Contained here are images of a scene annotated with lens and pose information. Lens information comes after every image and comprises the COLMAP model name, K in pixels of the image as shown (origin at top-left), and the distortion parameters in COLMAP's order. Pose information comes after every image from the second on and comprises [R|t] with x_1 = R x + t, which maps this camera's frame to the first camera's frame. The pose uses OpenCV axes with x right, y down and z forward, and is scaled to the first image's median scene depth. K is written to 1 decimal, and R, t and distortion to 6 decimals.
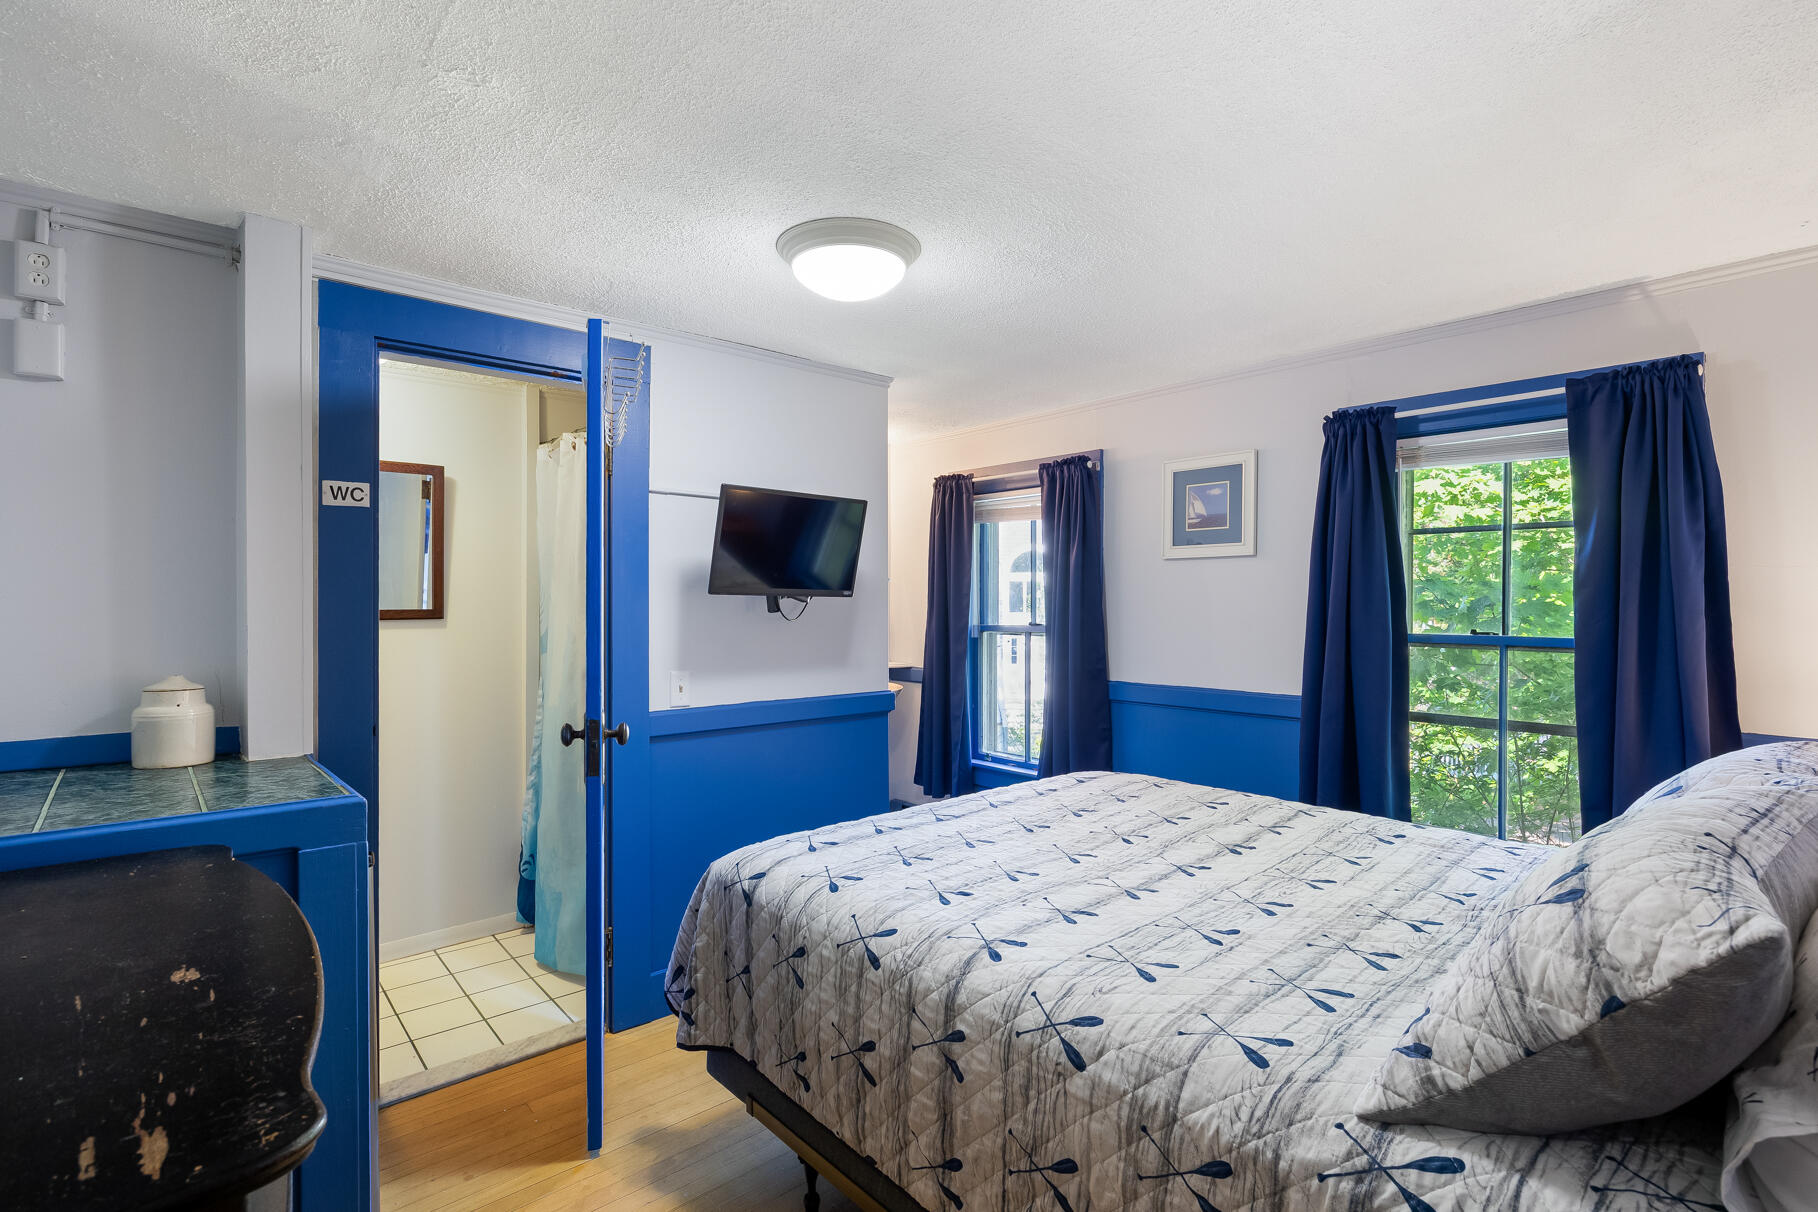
lens RADIAL K [[864.4, 0, 904.4], [0, 864.4, 612.7], [0, 0, 1]] dist [0.000606, -0.000035]
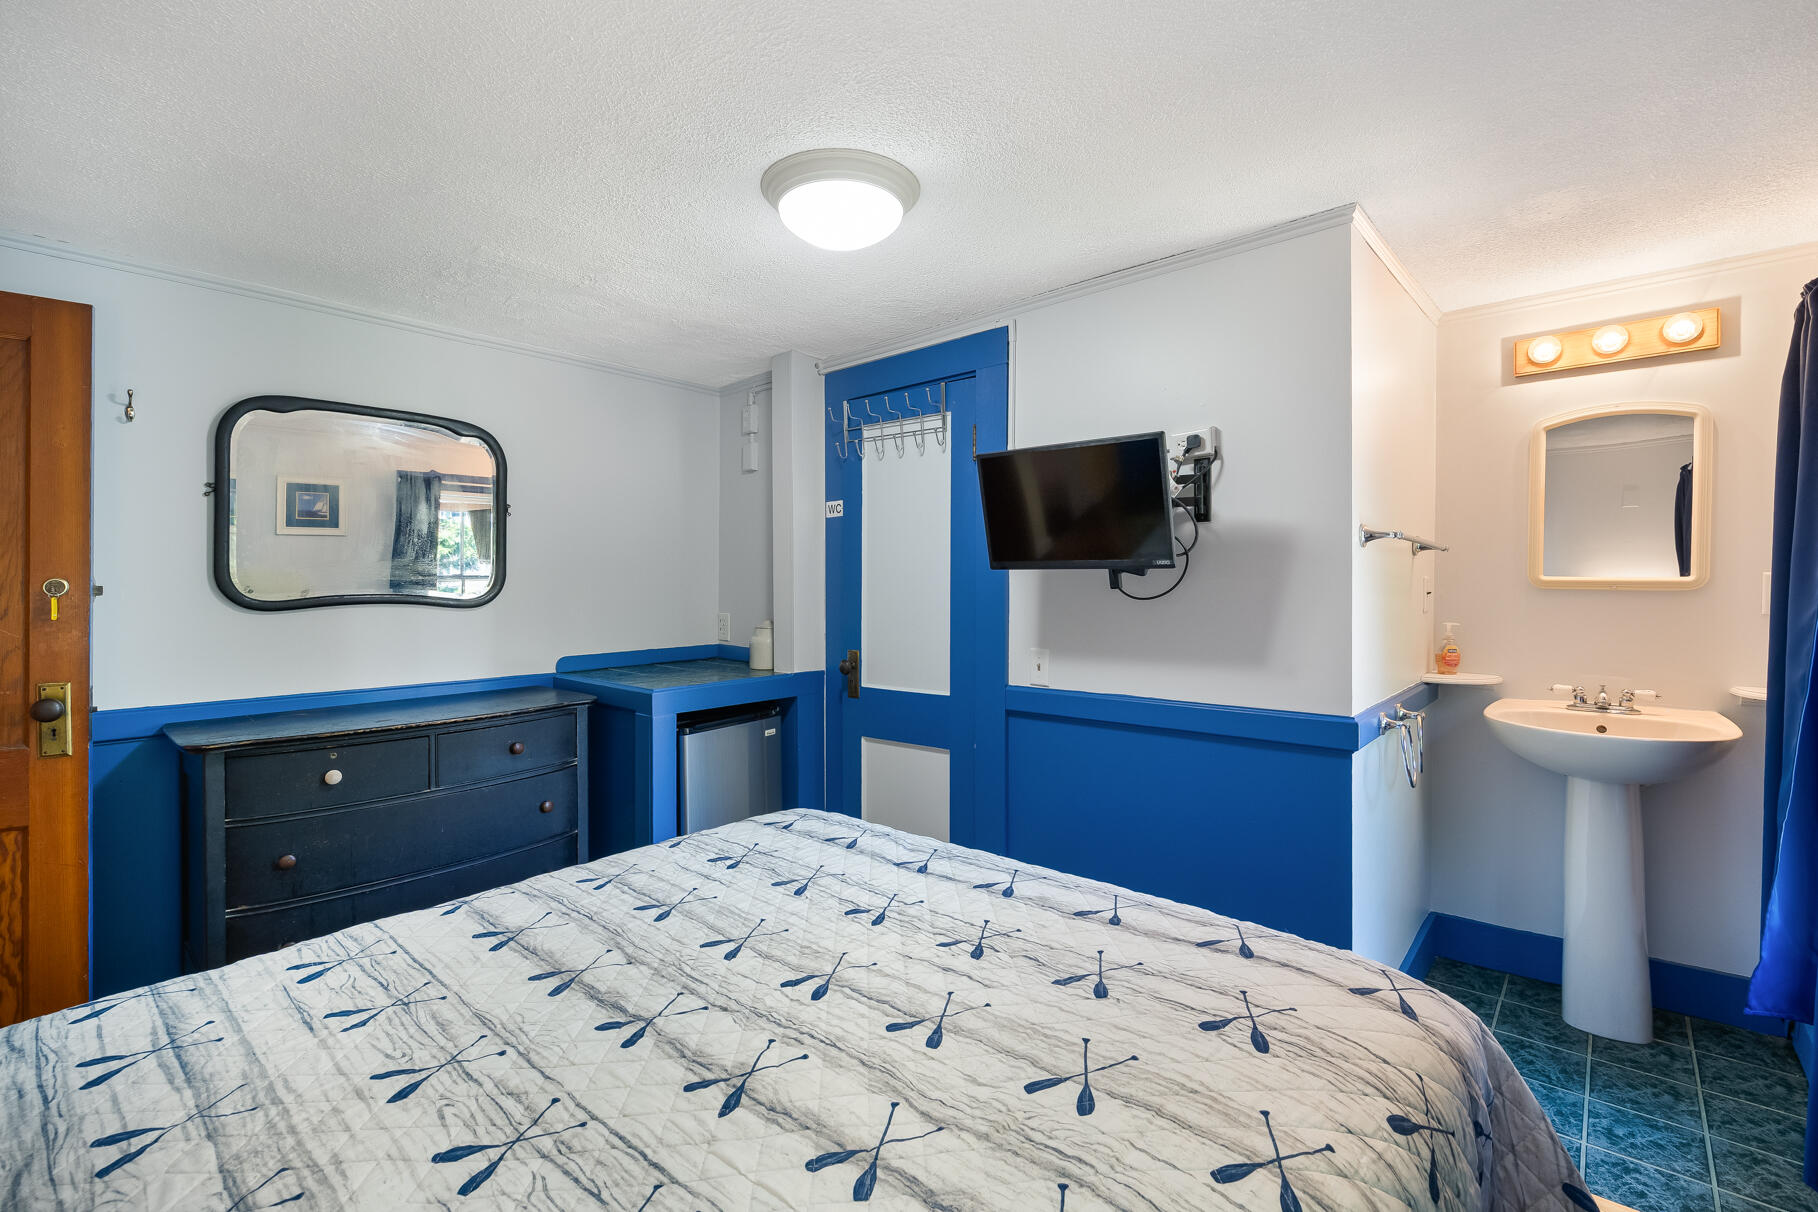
lens RADIAL K [[781.8, 0, 905.0], [0, 781.8, 588.8], [0, 0, 1]] dist [-0.008637, 0.000388]
pose [[0.128541, 0.009155, -0.991662, 0.846221], [-0.000786, 0.999958, 0.009129, -0.010452], [0.991704, -0.000394, 0.128543, 1.070422]]
